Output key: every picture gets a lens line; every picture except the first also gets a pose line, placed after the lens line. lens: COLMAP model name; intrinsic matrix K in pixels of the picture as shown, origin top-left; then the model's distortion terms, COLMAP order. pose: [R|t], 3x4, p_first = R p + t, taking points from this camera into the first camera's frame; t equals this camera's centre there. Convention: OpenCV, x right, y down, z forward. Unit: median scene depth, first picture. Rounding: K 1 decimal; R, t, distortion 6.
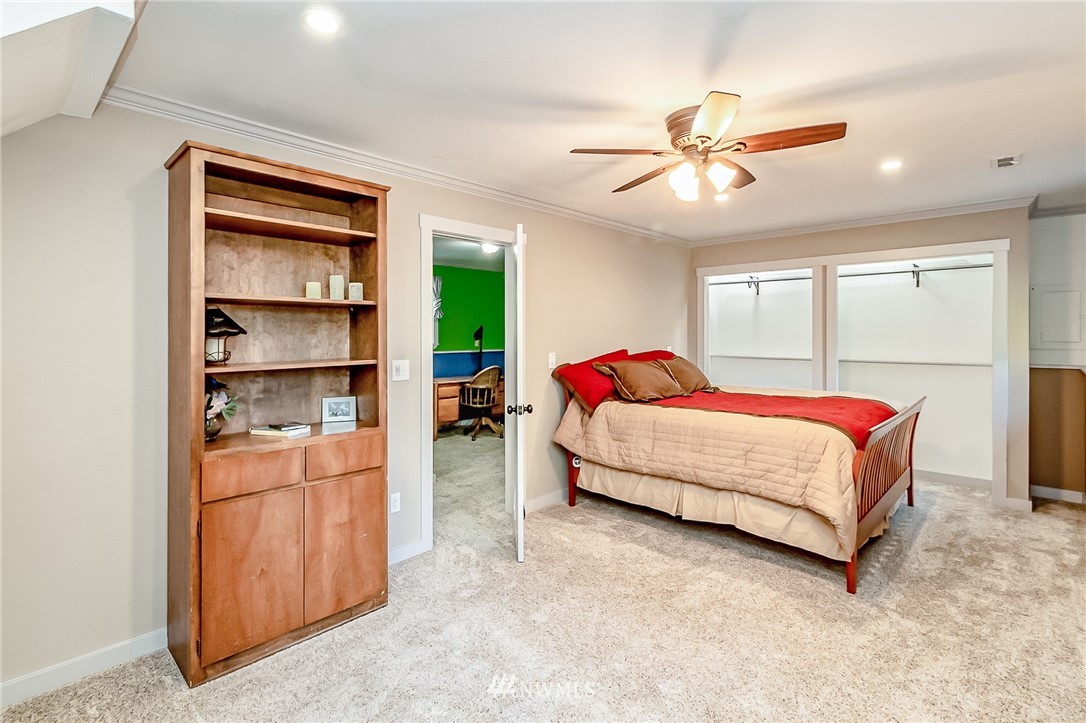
lens RADIAL K [[517.7, 0, 540.5], [0, 517.7, 327.4], [0, 0, 1]] dist [0.003006, 0.000843]
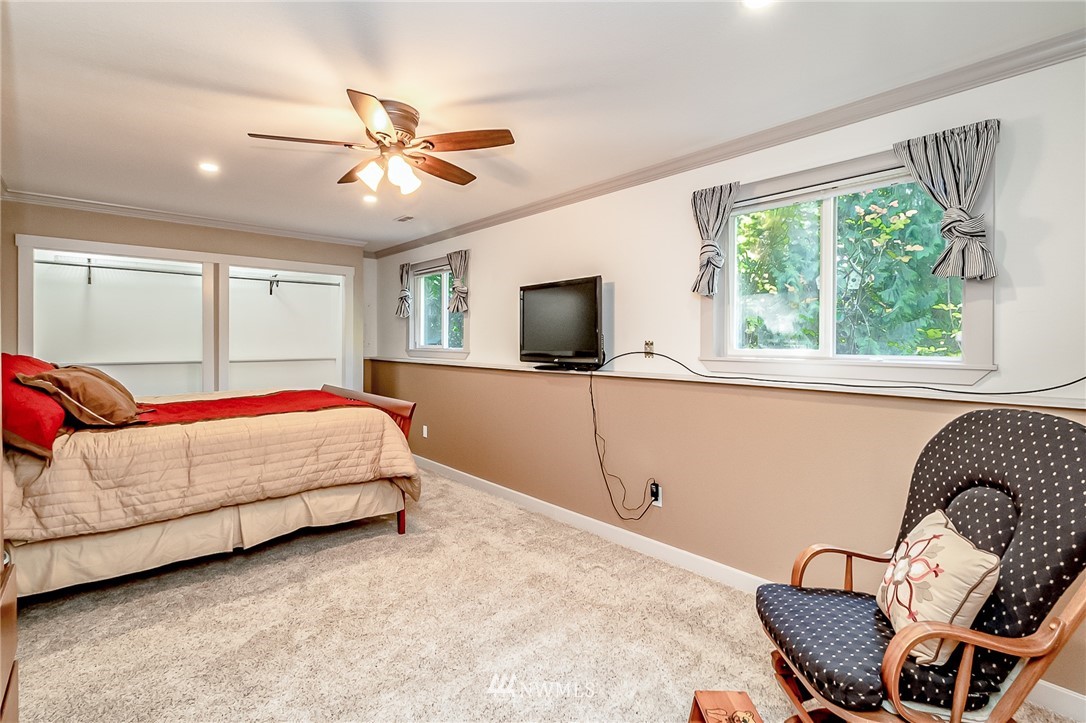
lens RADIAL K [[506.3, 0, 538.5], [0, 506.3, 336.8], [0, 0, 1]] dist [0.000579, 0.000159]
pose [[0.088695, 0.012124, 0.995985, -0.479255], [-0.008406, 0.999899, -0.011423, 0.032909], [-0.996023, -0.007359, 0.088788, 0.442969]]
